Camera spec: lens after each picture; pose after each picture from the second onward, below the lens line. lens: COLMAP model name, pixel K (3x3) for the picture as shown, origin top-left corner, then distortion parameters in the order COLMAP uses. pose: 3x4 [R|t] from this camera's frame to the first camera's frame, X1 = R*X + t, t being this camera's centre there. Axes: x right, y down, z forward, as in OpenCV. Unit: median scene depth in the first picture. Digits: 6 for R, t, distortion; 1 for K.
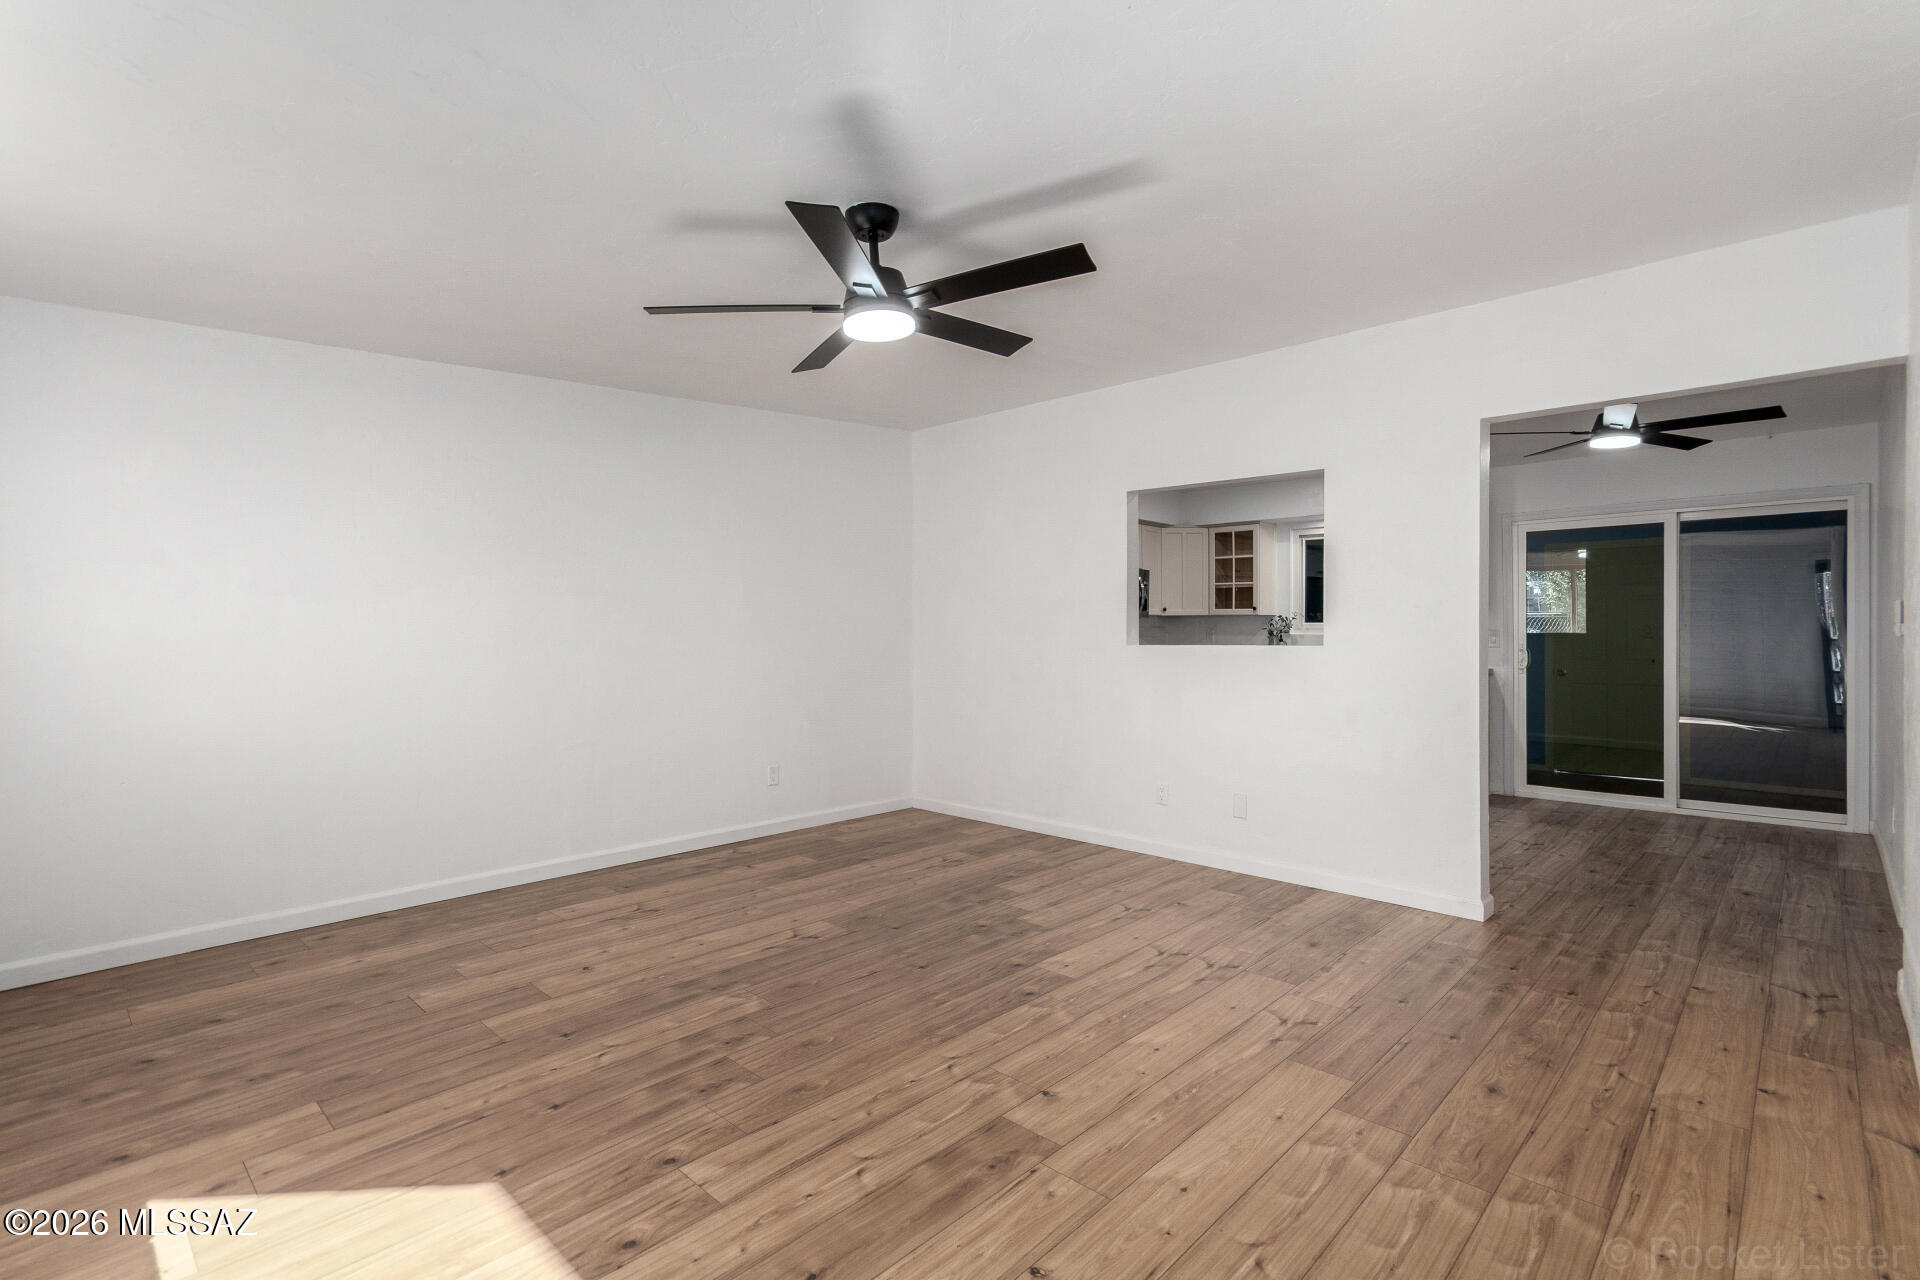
lens RADIAL K [[900.2, 0, 975.4], [0, 900.2, 634.1], [0, 0, 1]] dist [0.001811, 0.000257]
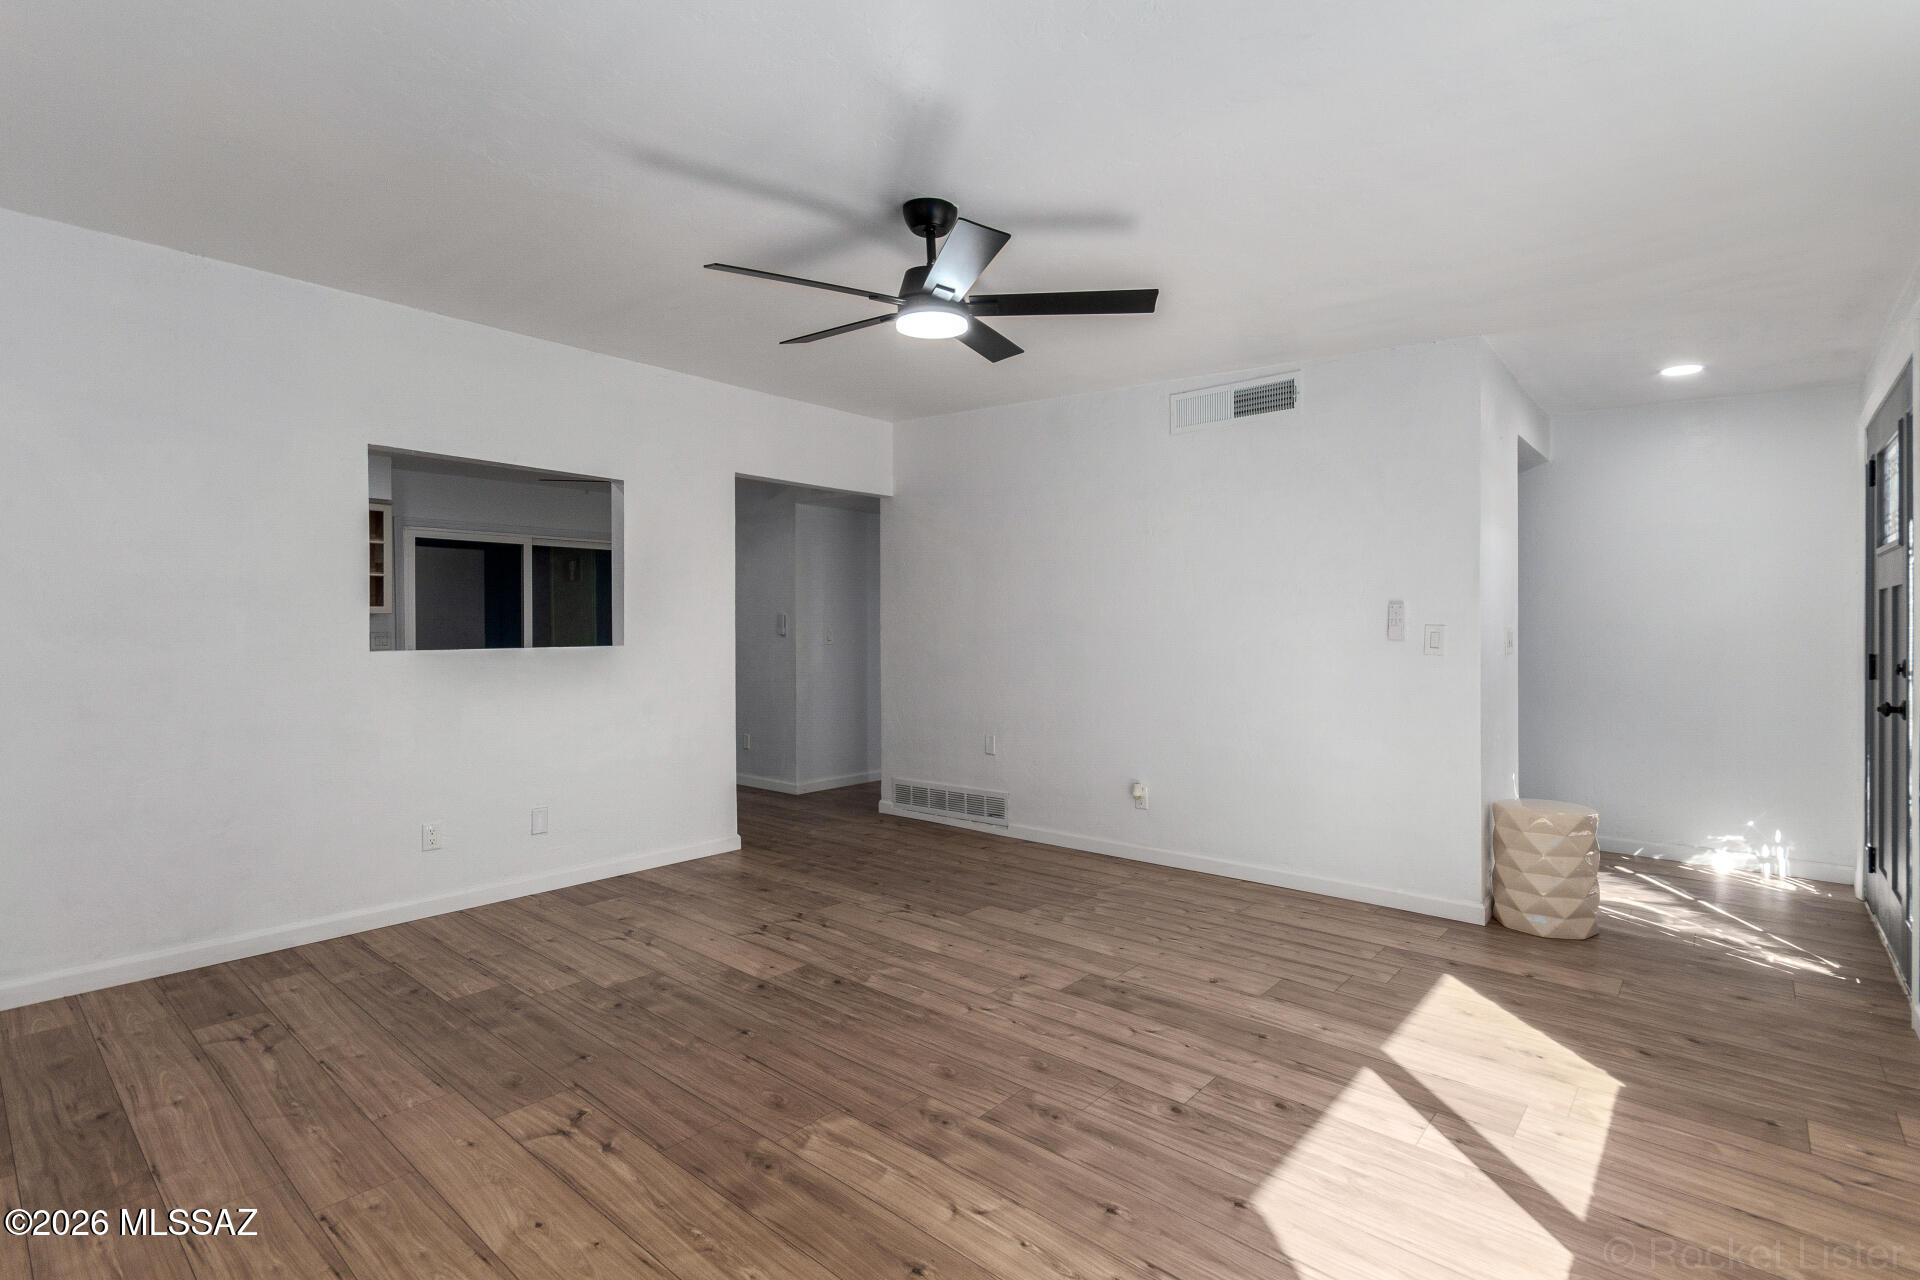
lens RADIAL K [[900.2, 0, 969.7], [0, 900.2, 631.4], [0, 0, 1]] dist [0.001811, 0.000257]
pose [[-0.048197, -0.000947, 0.998837, -1.023094], [0.005069, 0.999986, 0.001193, -0.006345], [-0.998825, 0.005120, -0.048192, 0.928724]]
